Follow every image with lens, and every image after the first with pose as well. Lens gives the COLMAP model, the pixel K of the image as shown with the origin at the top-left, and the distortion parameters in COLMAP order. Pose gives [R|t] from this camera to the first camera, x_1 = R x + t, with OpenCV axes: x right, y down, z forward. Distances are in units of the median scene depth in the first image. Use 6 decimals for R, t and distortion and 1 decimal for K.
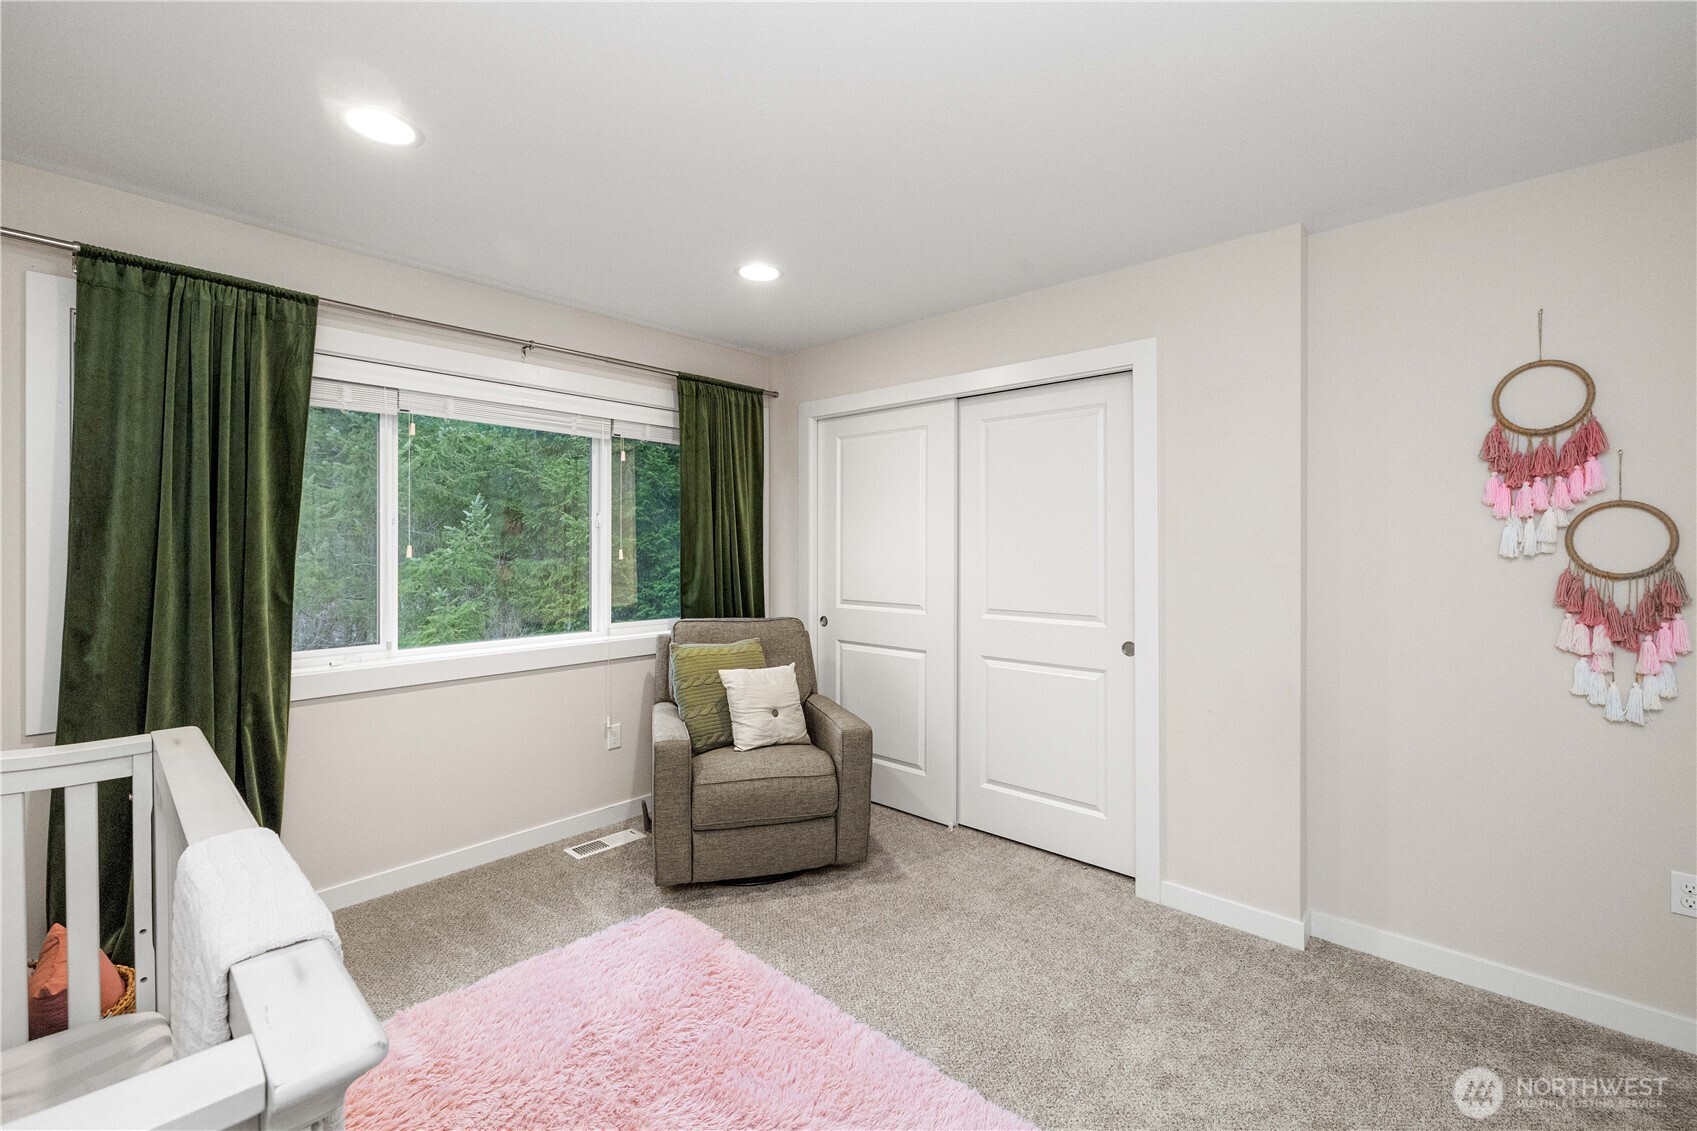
lens RADIAL K [[730.9, 0, 849.3], [0, 730.9, 550.9], [0, 0, 1]] dist [-0.000973, -0.000173]
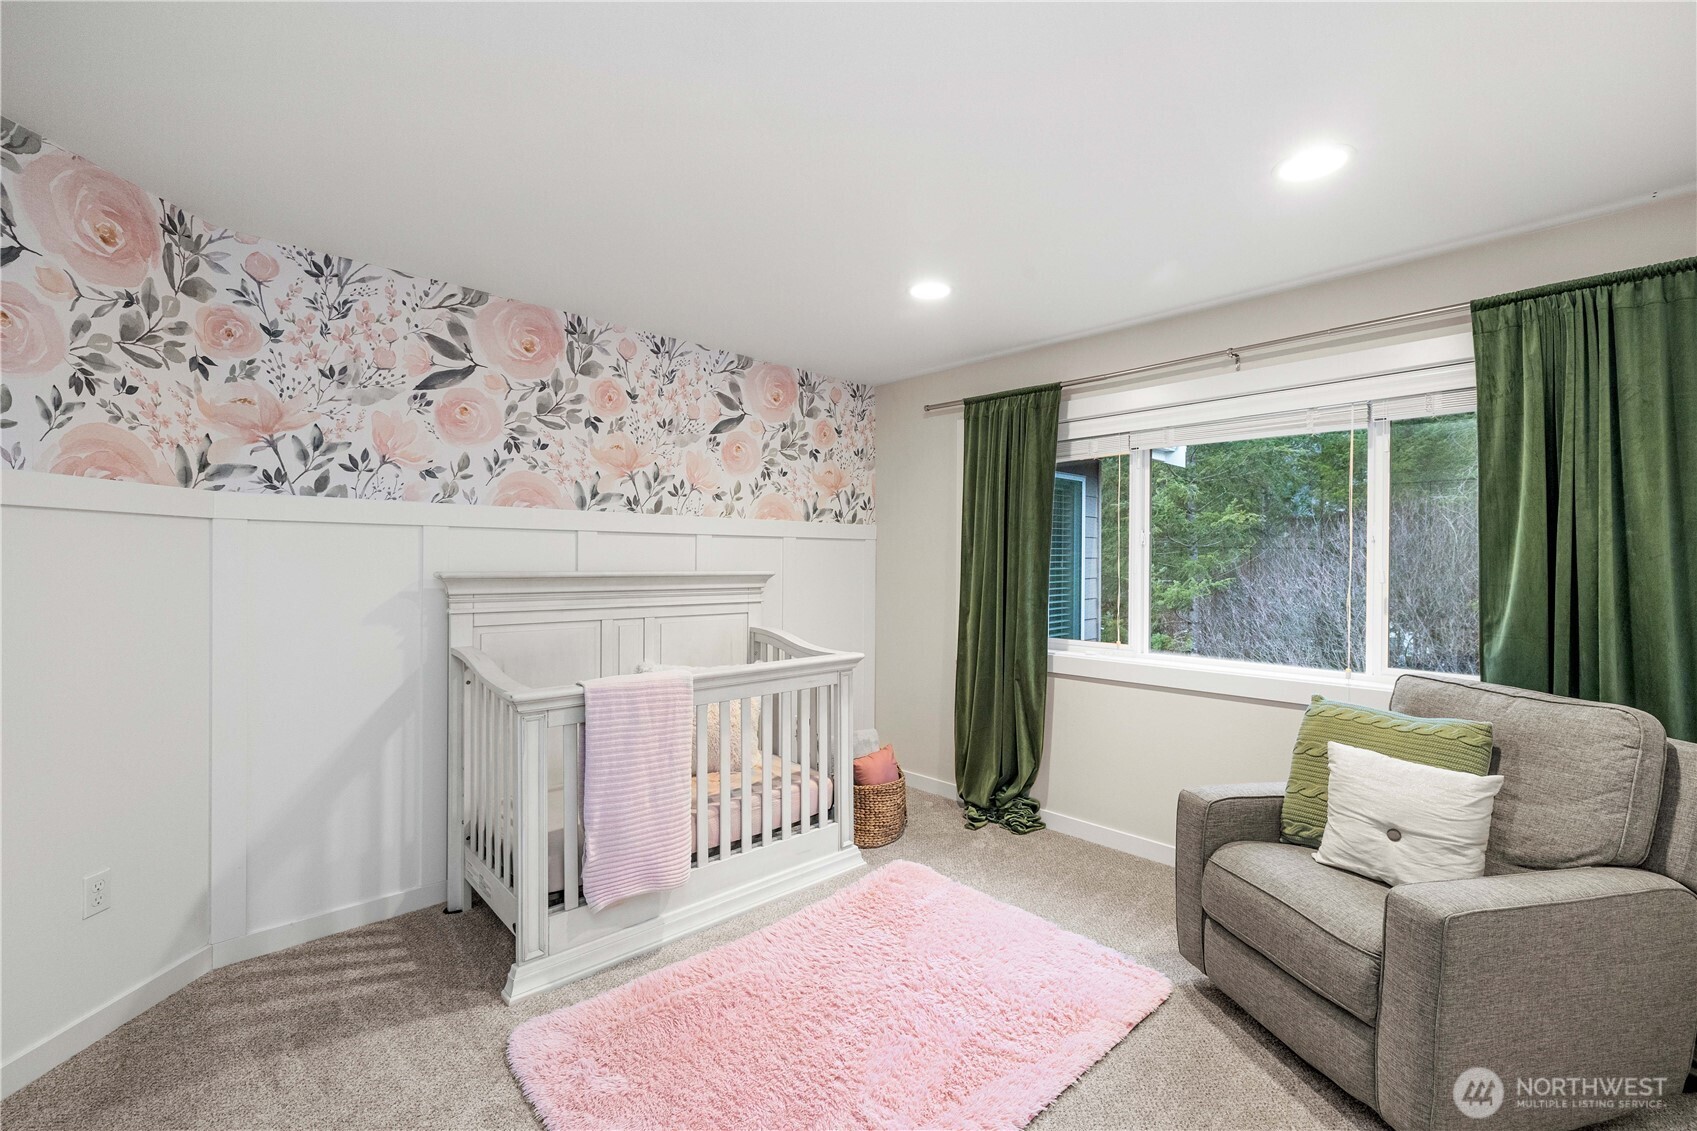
lens RADIAL K [[721.8, 0, 883.0], [0, 721.8, 562.7], [0, 0, 1]] dist [0.000294, 0.000183]
pose [[-0.040871, -0.001227, -0.999164, 0.560092], [-0.010731, 0.999942, -0.000789, -0.002572], [0.999107, 0.010690, -0.040881, 0.631517]]
